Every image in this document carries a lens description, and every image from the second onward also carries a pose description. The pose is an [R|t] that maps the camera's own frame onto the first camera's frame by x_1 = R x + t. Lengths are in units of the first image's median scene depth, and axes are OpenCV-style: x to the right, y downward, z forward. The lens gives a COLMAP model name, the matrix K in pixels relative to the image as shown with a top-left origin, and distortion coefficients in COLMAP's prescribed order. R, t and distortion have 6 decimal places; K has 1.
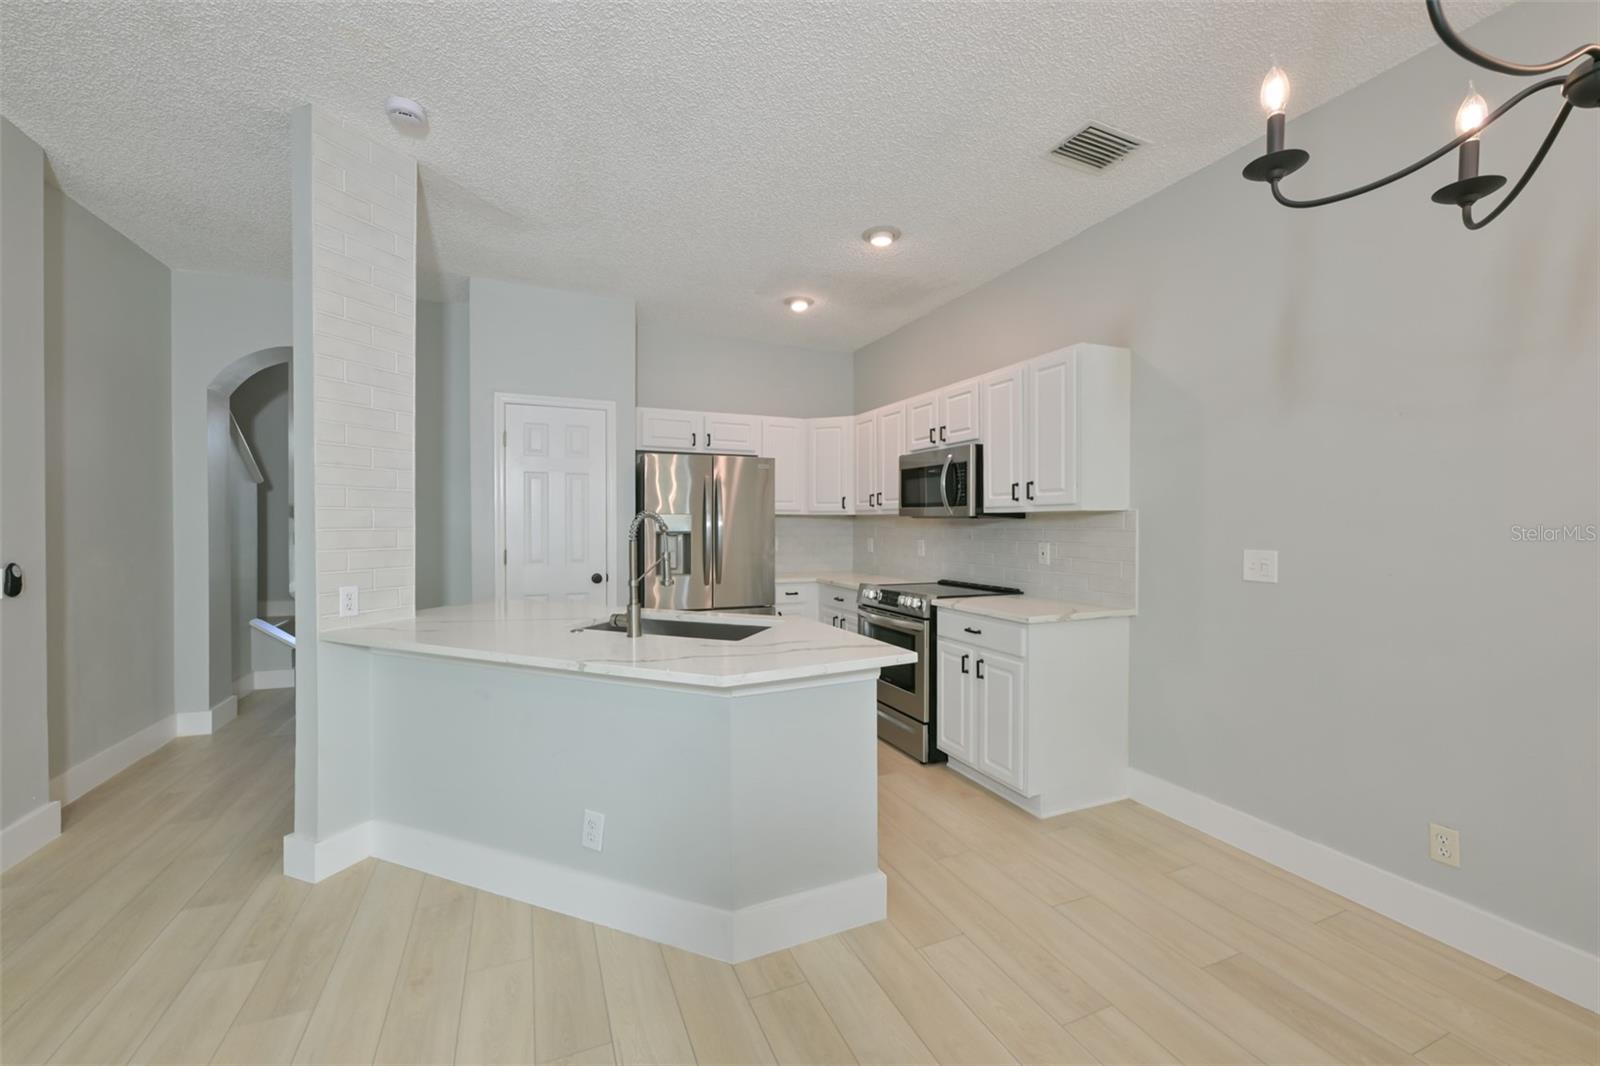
lens RADIAL K [[641.6, 0, 798.0], [0, 641.6, 528.7], [0, 0, 1]] dist [-0.000482, -0.000174]
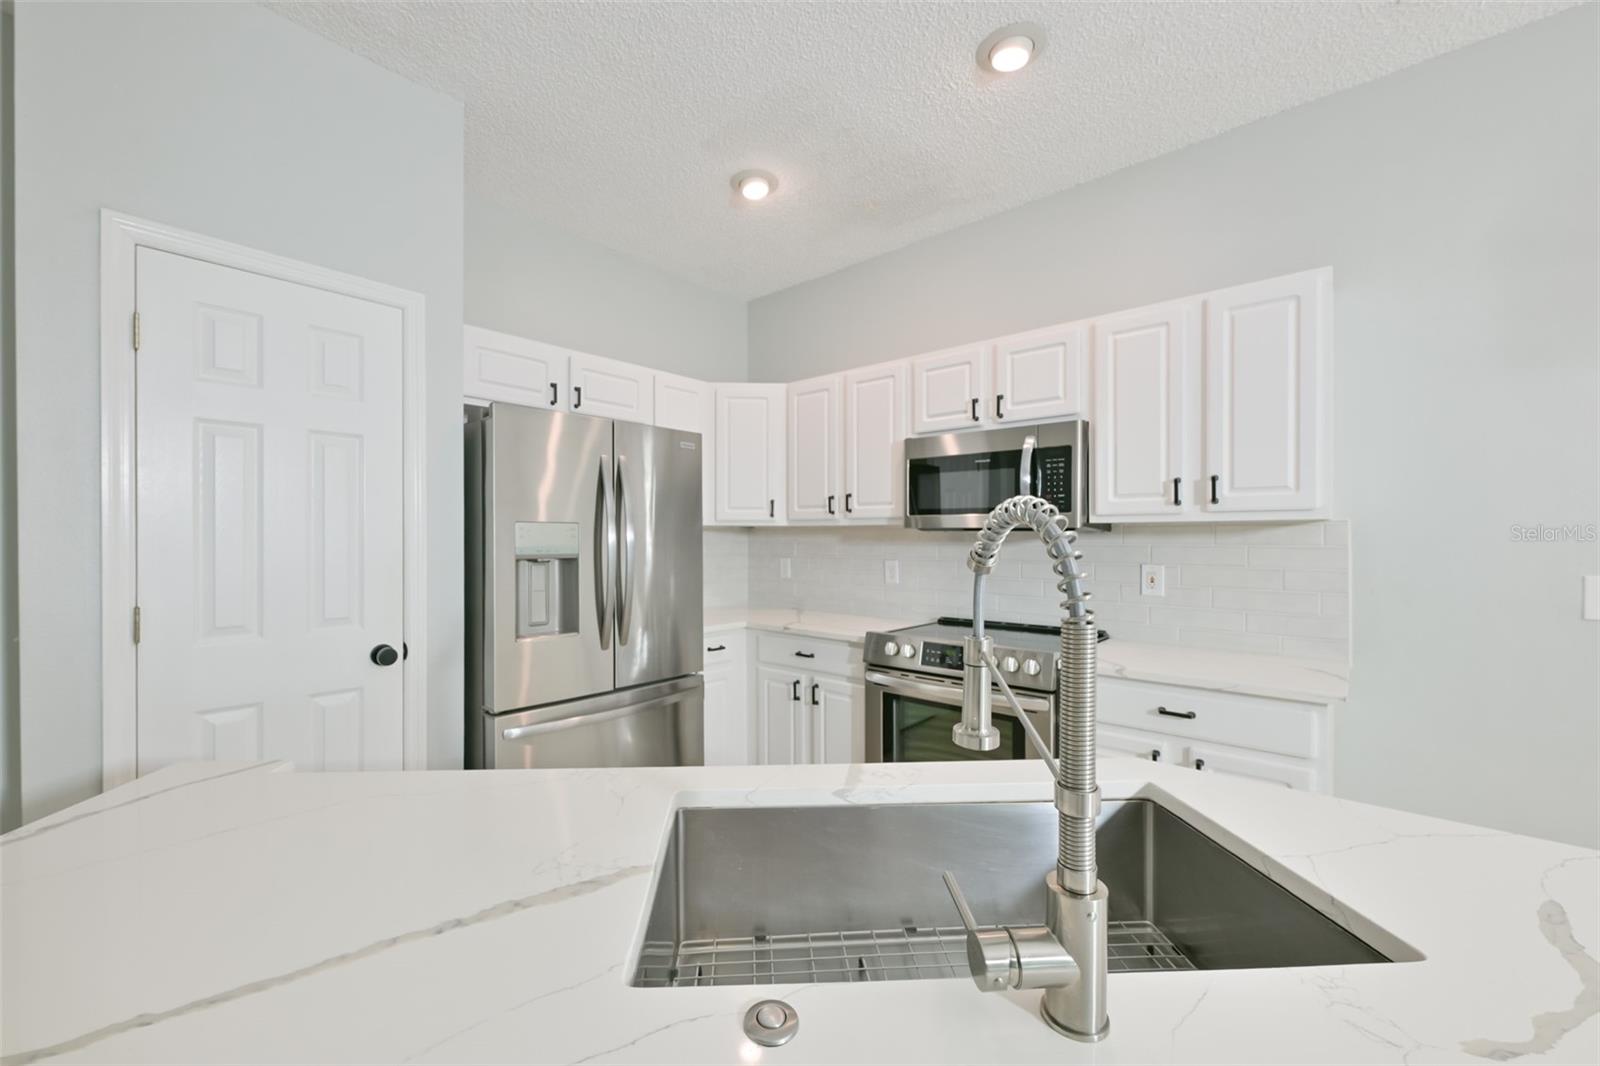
lens RADIAL K [[634.2, 0, 777.6], [0, 634.2, 537.3], [0, 0, 1]] dist [0.000035, 0.000028]
pose [[0.910274, -0.001641, 0.414002, -0.254905], [0.005229, 0.999958, -0.007533, -0.005531], [-0.413972, 0.009022, 0.910245, 0.470963]]
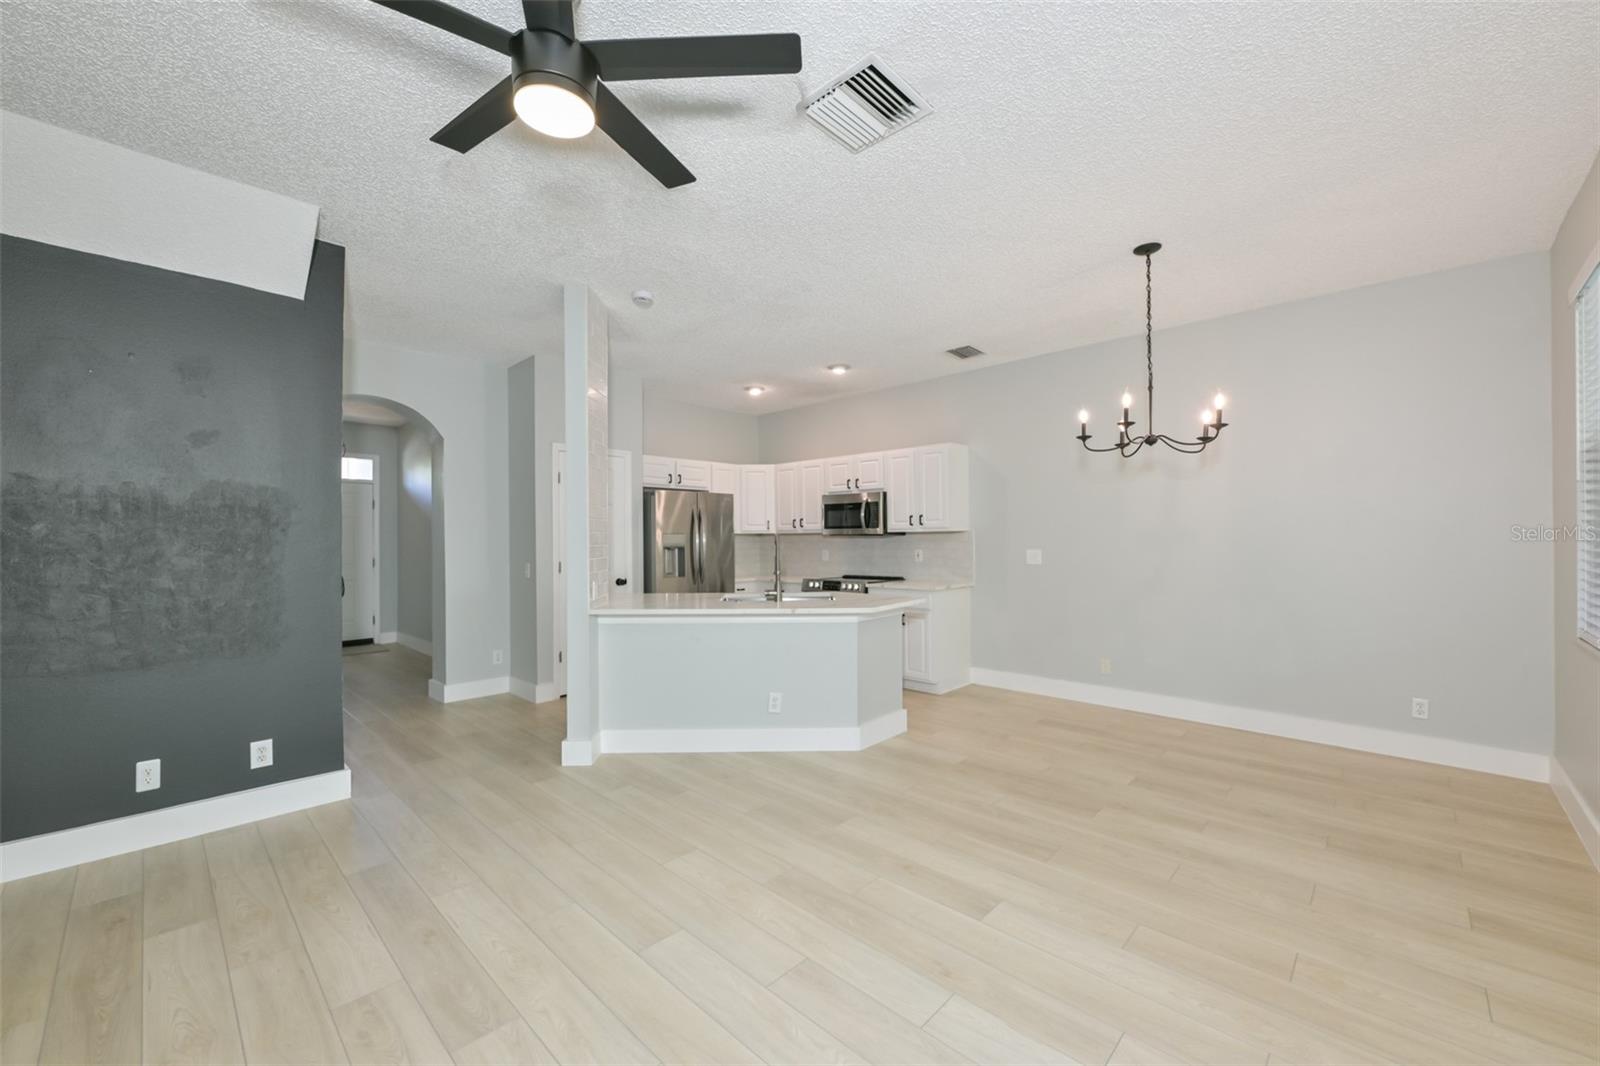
lens RADIAL K [[627.4, 0, 802.8], [0, 627.4, 531.3], [0, 0, 1]] dist [0.000517, 0.000098]
pose [[0.919629, -0.005091, 0.392754, -0.504362], [0.013544, 0.999732, -0.018753, 0.001076], [-0.392554, 0.022565, 0.919452, -0.387359]]
